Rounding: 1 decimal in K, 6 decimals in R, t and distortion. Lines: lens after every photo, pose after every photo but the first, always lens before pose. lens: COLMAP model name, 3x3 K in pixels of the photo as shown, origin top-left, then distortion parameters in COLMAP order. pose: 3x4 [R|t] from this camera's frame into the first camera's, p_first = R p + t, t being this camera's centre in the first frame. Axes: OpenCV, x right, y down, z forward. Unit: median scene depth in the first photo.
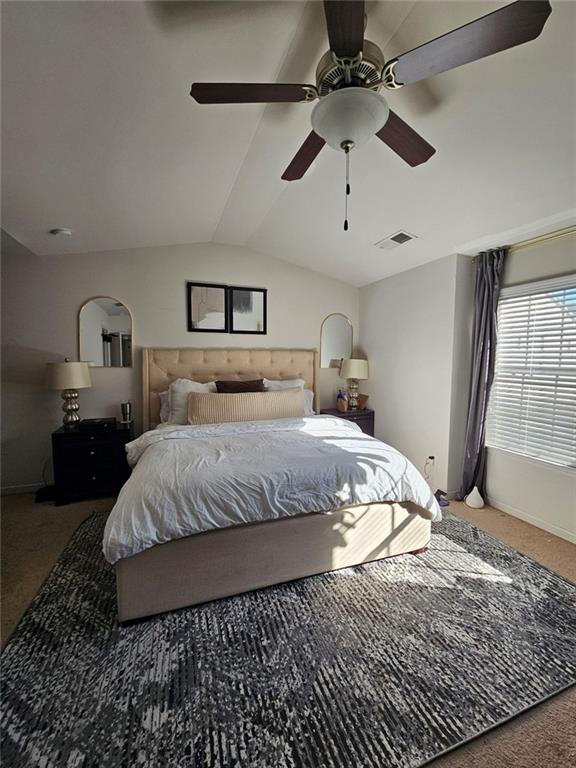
lens RADIAL K [[313.1, 0, 286.0], [0, 313.1, 385.1], [0, 0, 1]] dist [-0.002731, 0.000506]
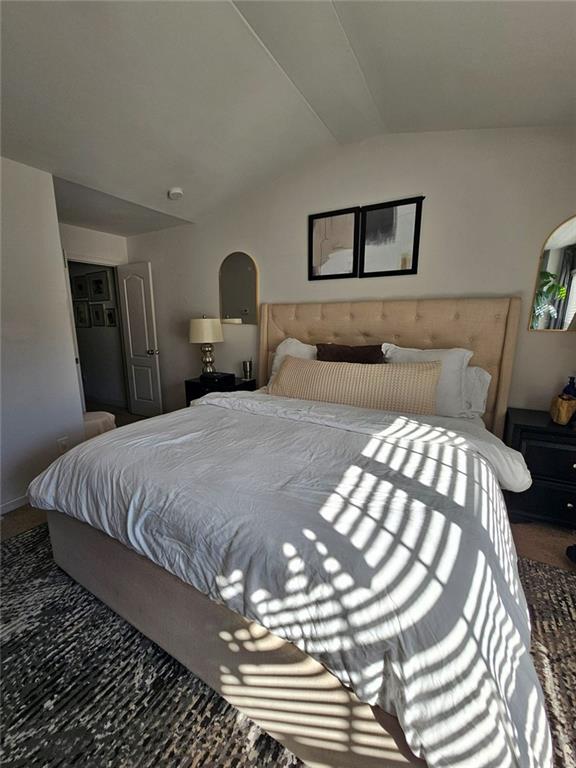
lens RADIAL K [[313.1, 0, 290.6], [0, 313.1, 384.8], [0, 0, 1]] dist [-0.002731, 0.000506]
pose [[0.638569, 0.152228, -0.754359, 0.608072], [-0.060808, 0.987156, 0.147732, -0.041130], [0.767159, -0.048466, 0.639624, 0.842346]]
